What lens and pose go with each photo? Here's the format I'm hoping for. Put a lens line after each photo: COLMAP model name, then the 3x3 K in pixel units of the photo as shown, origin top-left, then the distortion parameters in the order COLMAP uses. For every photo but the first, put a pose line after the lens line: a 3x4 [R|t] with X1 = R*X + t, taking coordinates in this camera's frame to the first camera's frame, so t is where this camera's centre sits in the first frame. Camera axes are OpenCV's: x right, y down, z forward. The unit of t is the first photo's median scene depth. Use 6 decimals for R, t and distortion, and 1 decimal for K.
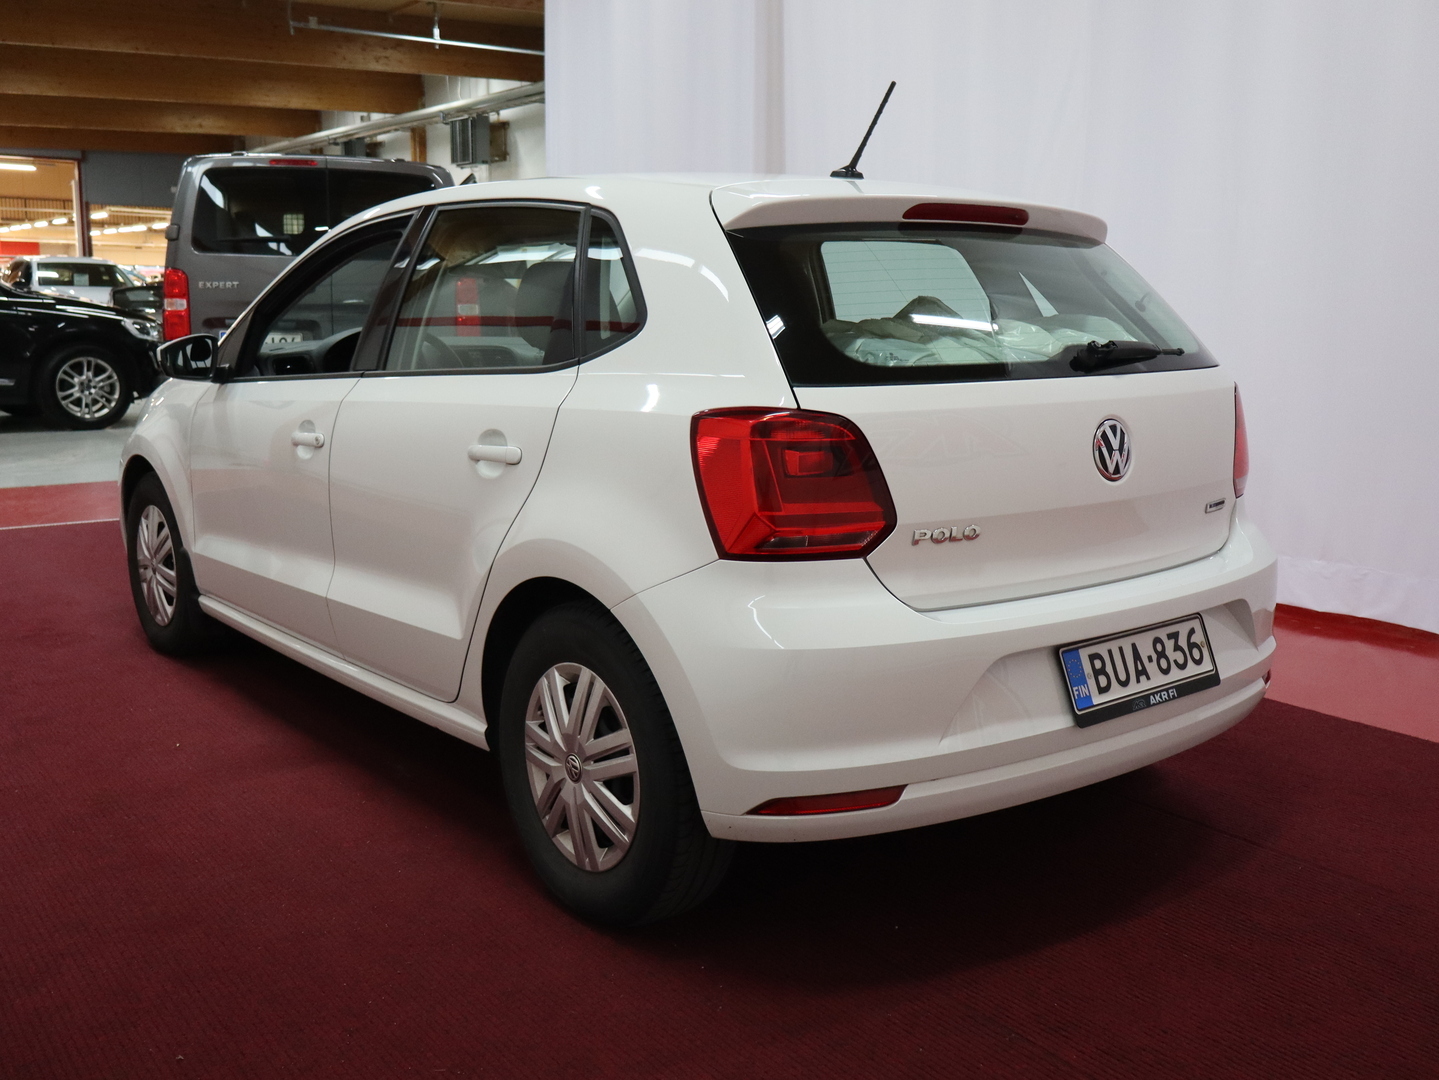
lens RADIAL K [[1377.3, 0, 688.7], [0, 1377.3, 541.3], [0, 0, 1]] dist [0.024846, -0.000019]
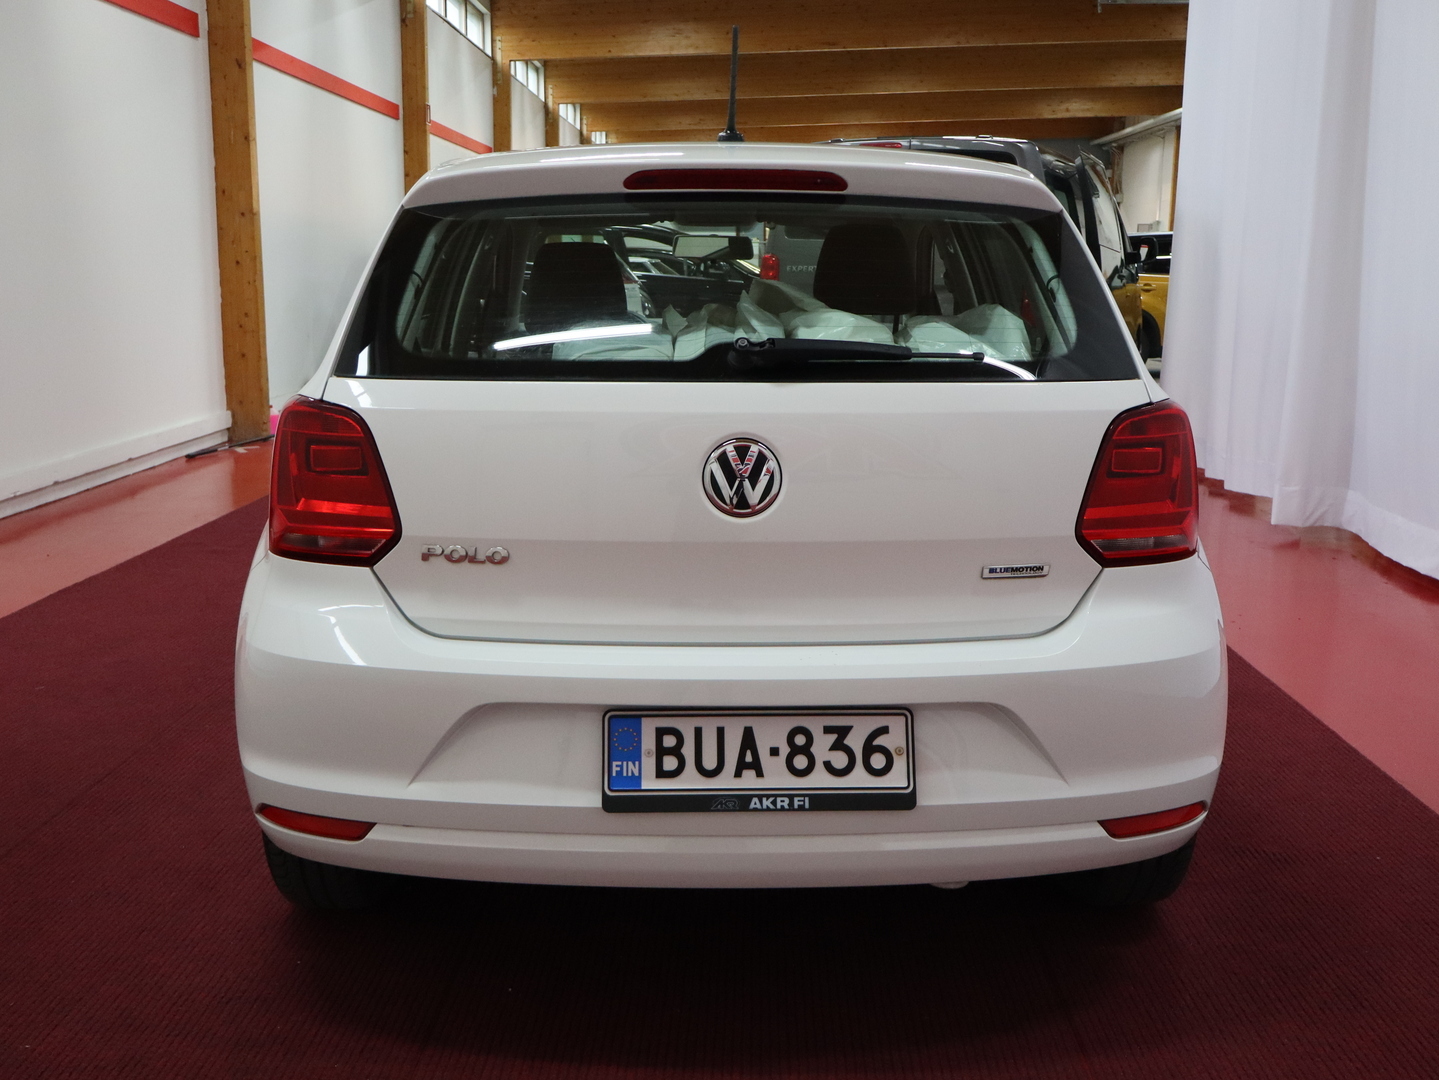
lens RADIAL K [[1377.3, 0, 688.7], [0, 1377.3, 541.3], [0, 0, 1]] dist [0.024846, -0.000019]
pose [[0.799031, 0.116678, -0.589861, 0.747217], [-0.109674, 0.992817, 0.047820, -0.064216], [0.591203, 0.026483, 0.806088, 0.351718]]
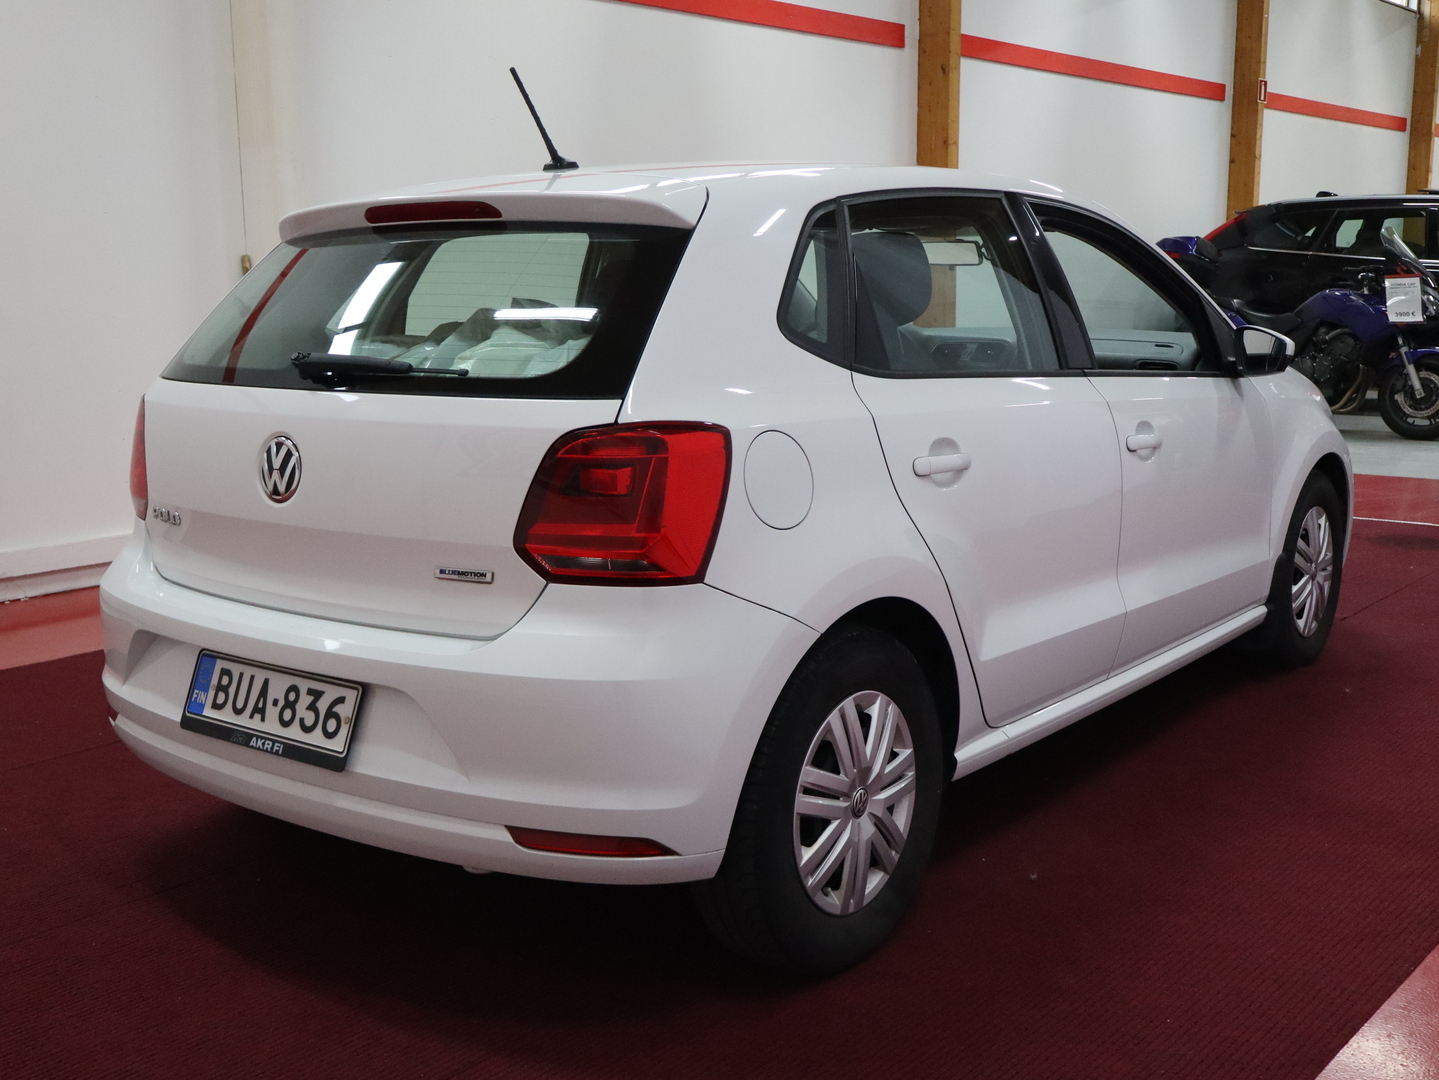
lens RADIAL K [[1546.5, 0, 719.5], [0, 1546.5, 540.0], [0, 0, 1]] dist [-0.007251, 0.015475]
pose [[0.245521, 0.160382, -0.956032, 1.381600], [-0.158255, 0.979620, 0.123697, -0.194763], [0.956386, 0.120926, 0.265898, 1.010016]]
